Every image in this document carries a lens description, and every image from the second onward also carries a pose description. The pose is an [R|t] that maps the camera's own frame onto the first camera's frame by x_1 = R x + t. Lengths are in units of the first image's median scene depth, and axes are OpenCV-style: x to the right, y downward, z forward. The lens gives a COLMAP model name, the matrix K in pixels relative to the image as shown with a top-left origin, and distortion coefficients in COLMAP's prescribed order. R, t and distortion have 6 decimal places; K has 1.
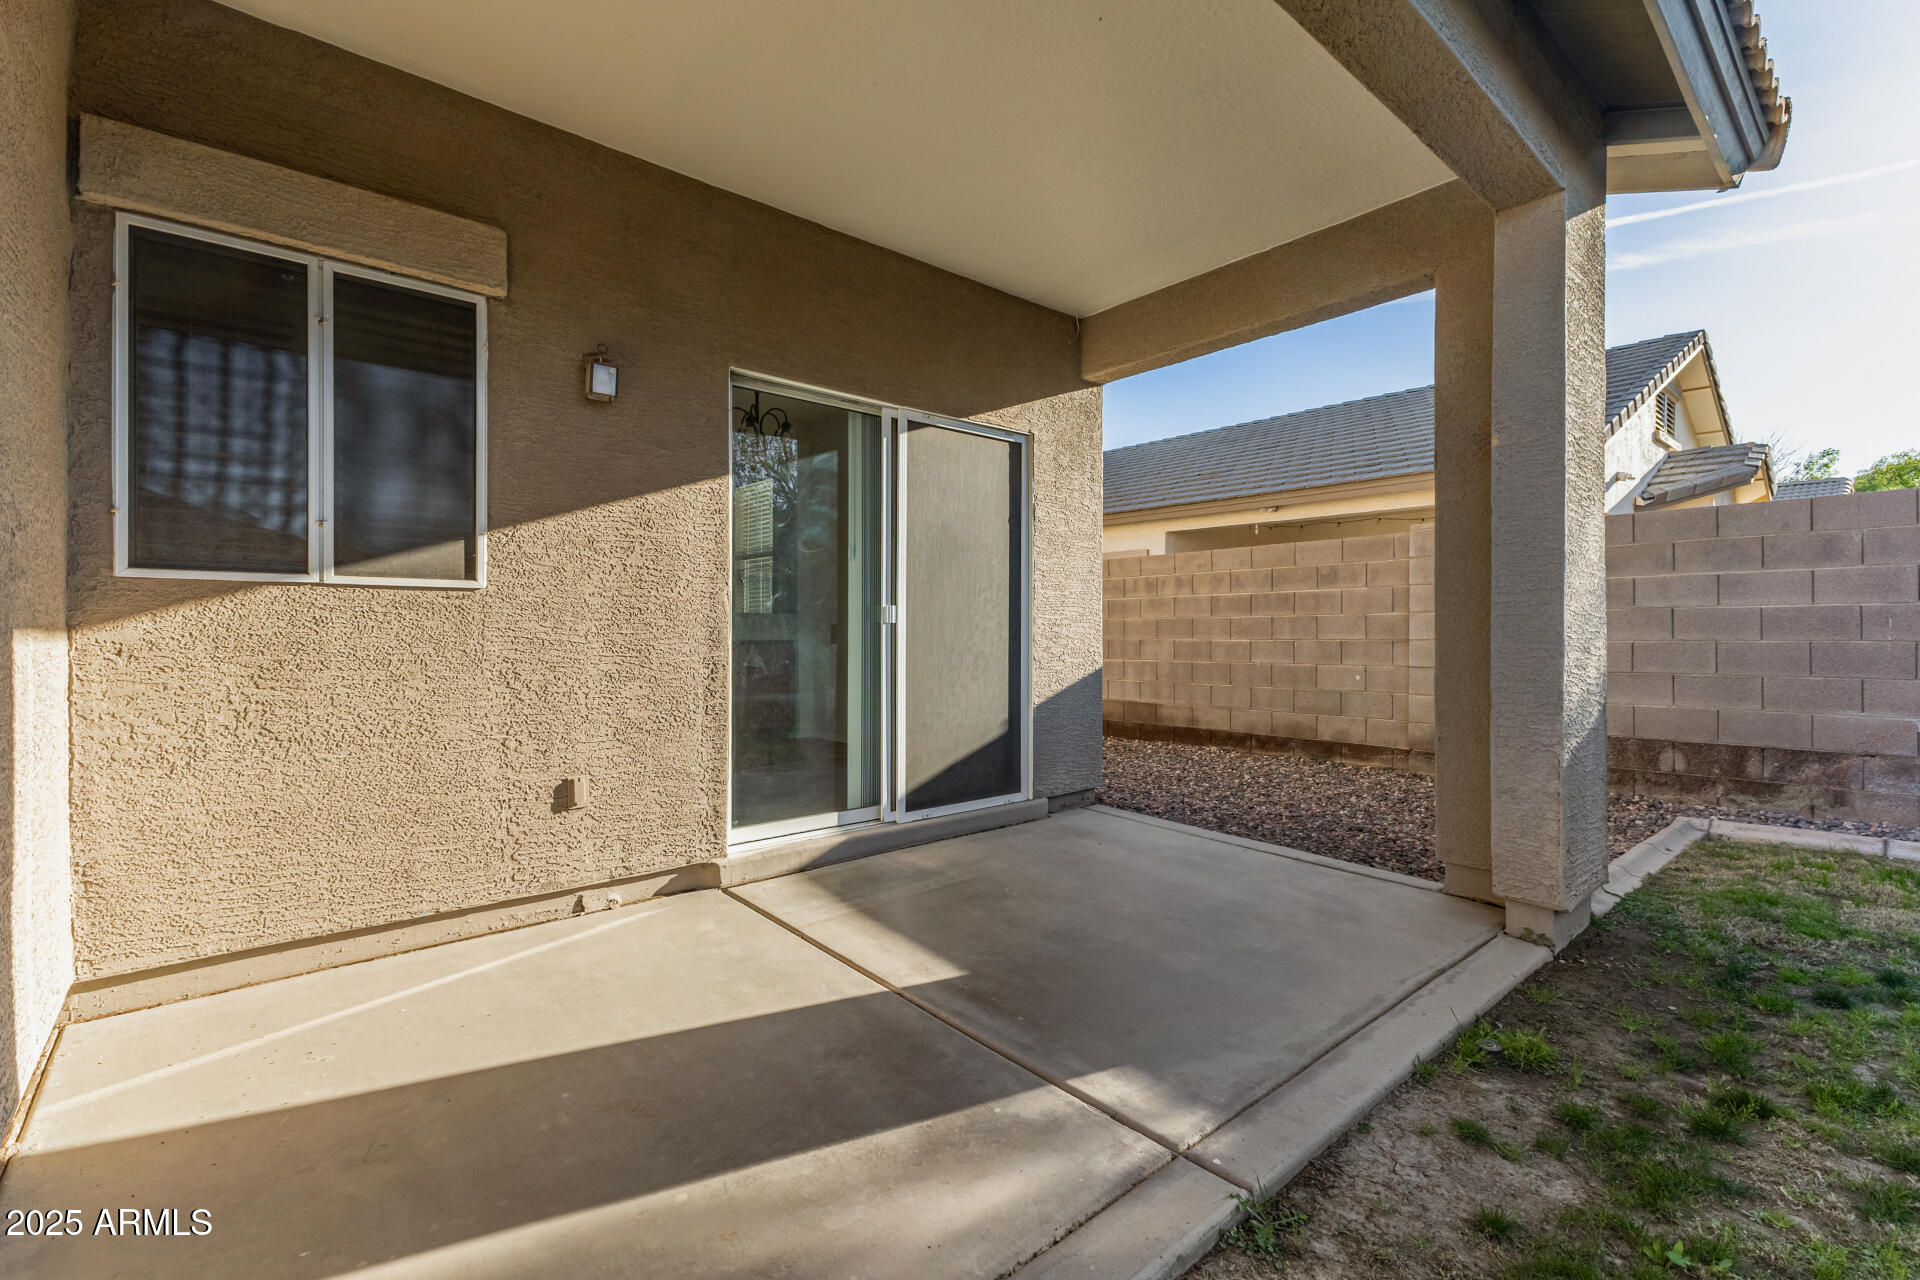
lens RADIAL K [[838.3, 0, 973.5], [0, 838.3, 627.2], [0, 0, 1]] dist [0.003627, -0.002197]
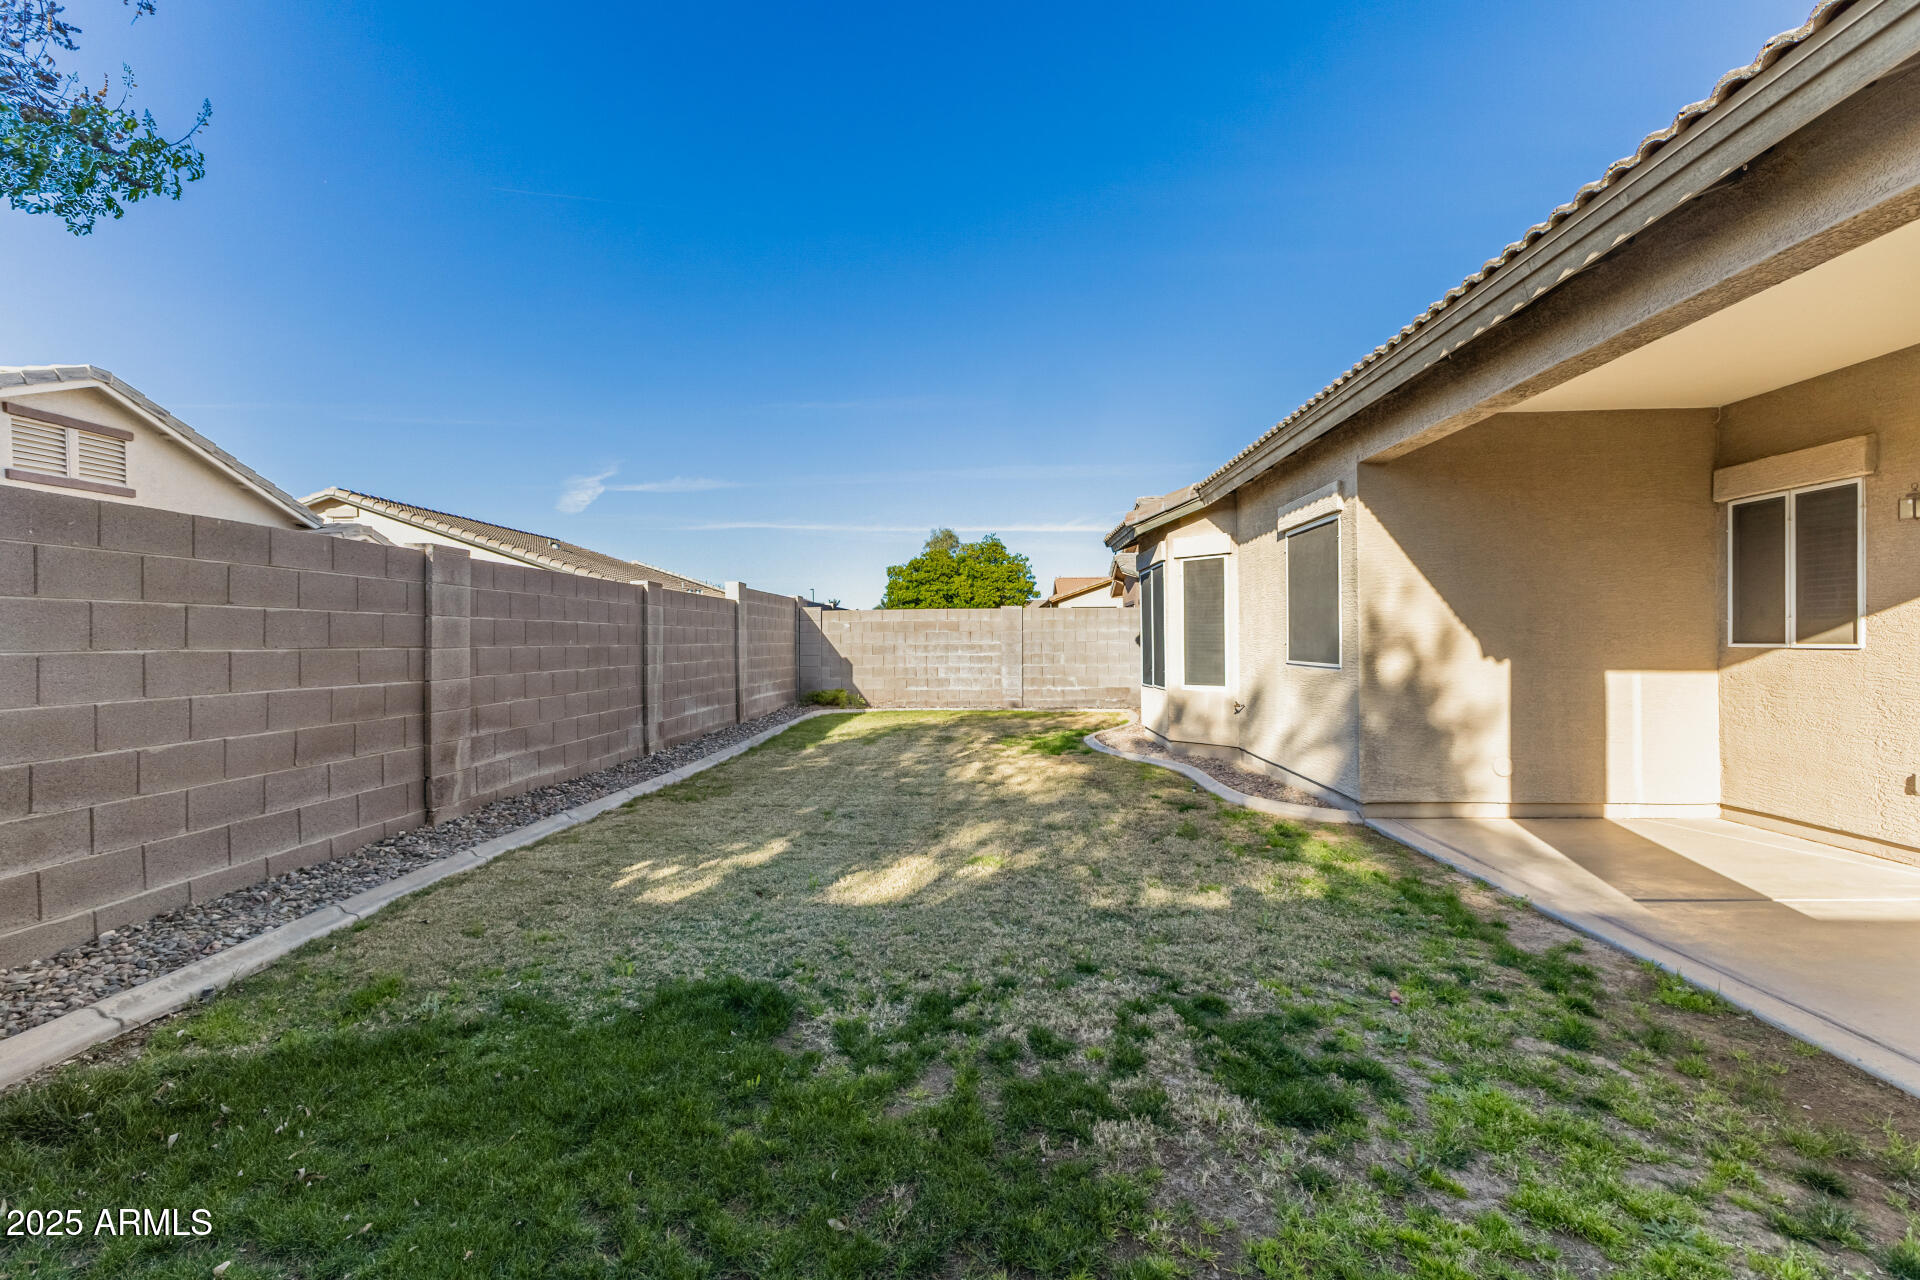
lens RADIAL K [[838.3, 0, 959.5], [0, 838.3, 644.8], [0, 0, 1]] dist [0.003627, -0.002197]
pose [[-0.688576, 0.005493, -0.725143, 1.997805], [0.010789, 0.999938, -0.002670, -0.072889], [0.725084, -0.009662, -0.688593, 0.883681]]
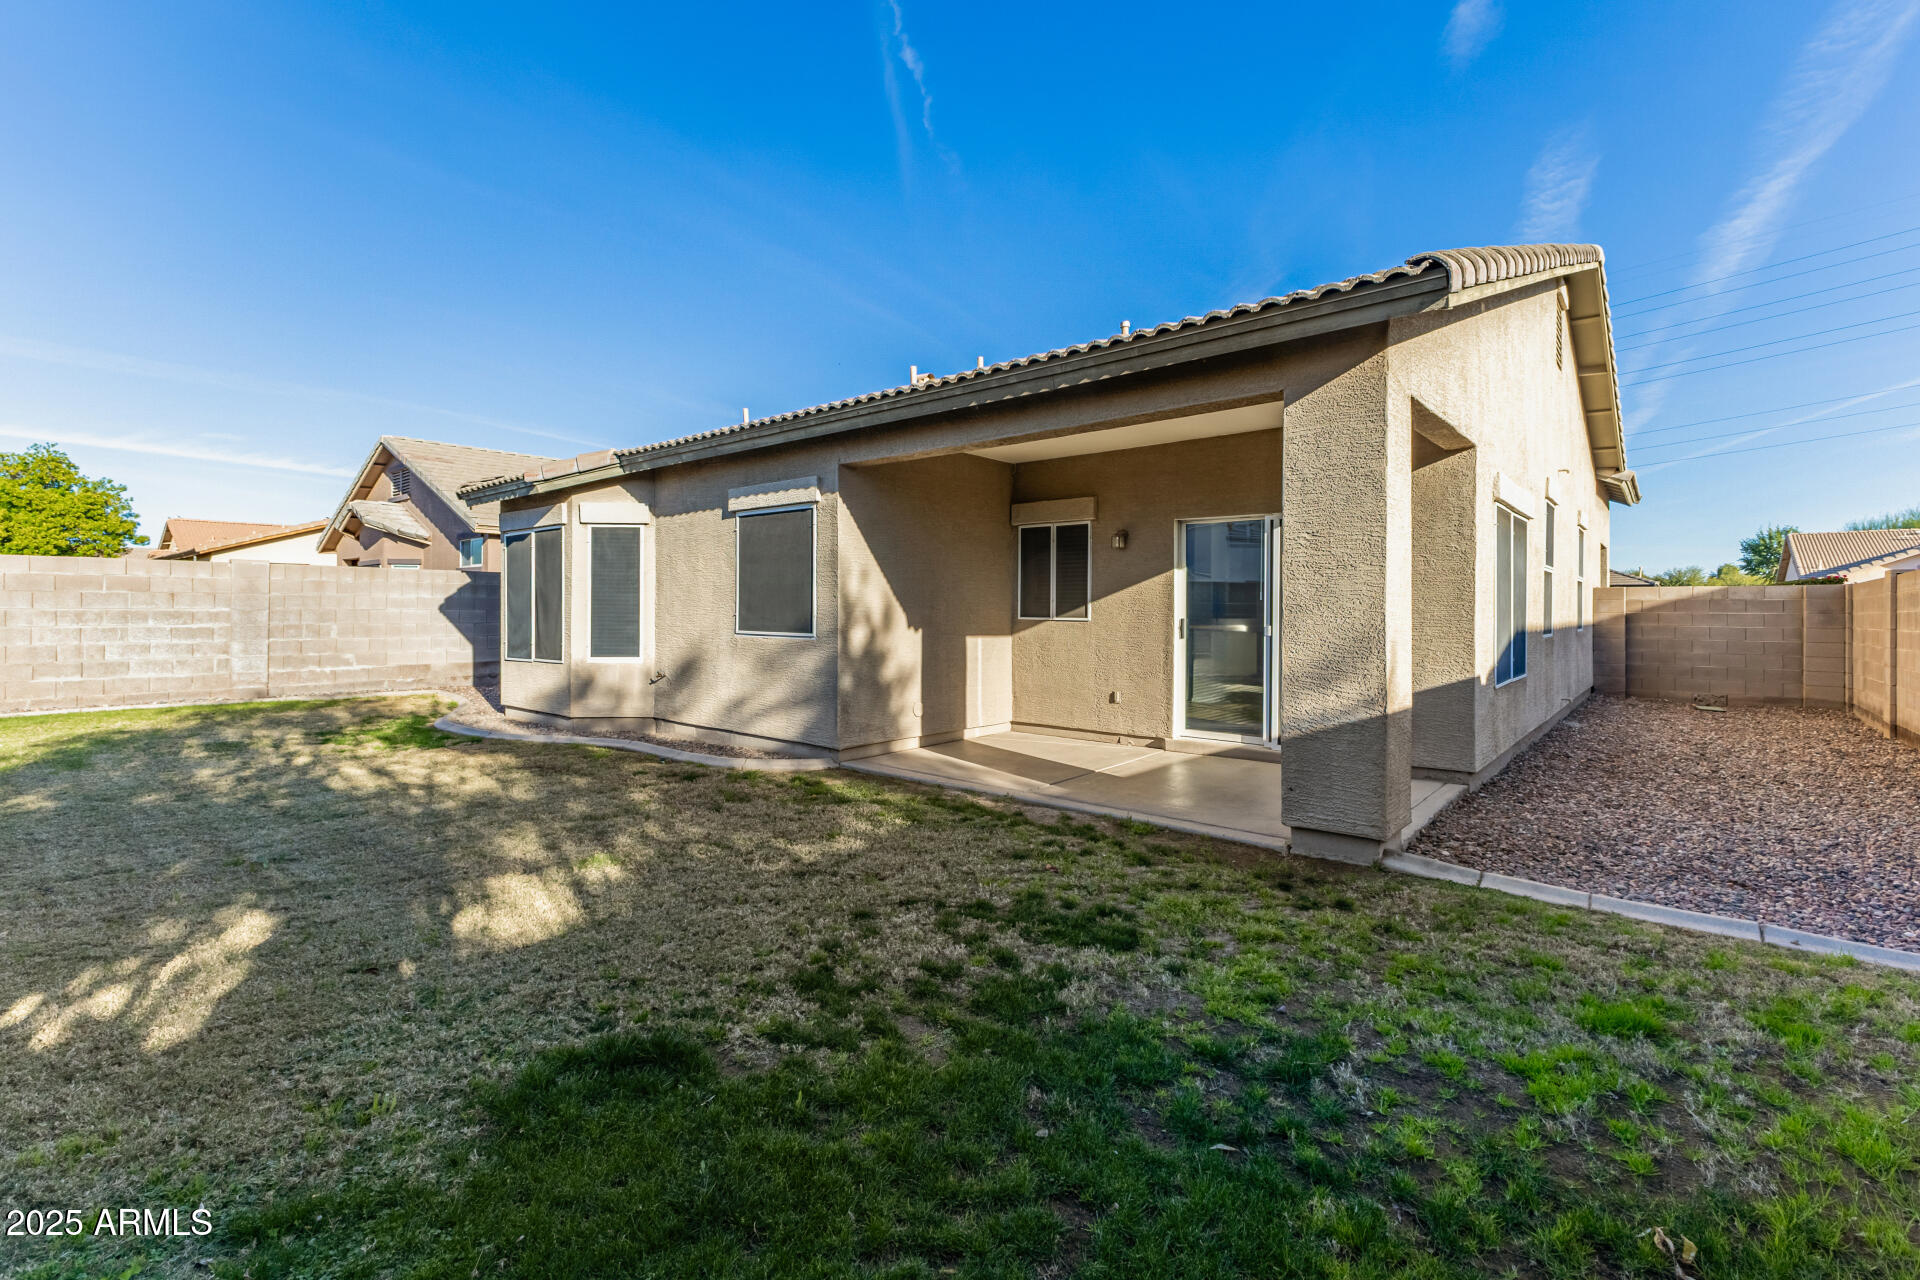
lens RADIAL K [[838.3, 0, 974.4], [0, 838.3, 614.4], [0, 0, 1]] dist [0.003627, -0.002197]
pose [[0.156555, 0.003843, -0.987662, 2.325525], [0.001792, 0.999990, 0.004175, -0.086602], [0.987668, -0.002424, 0.156546, 0.157747]]
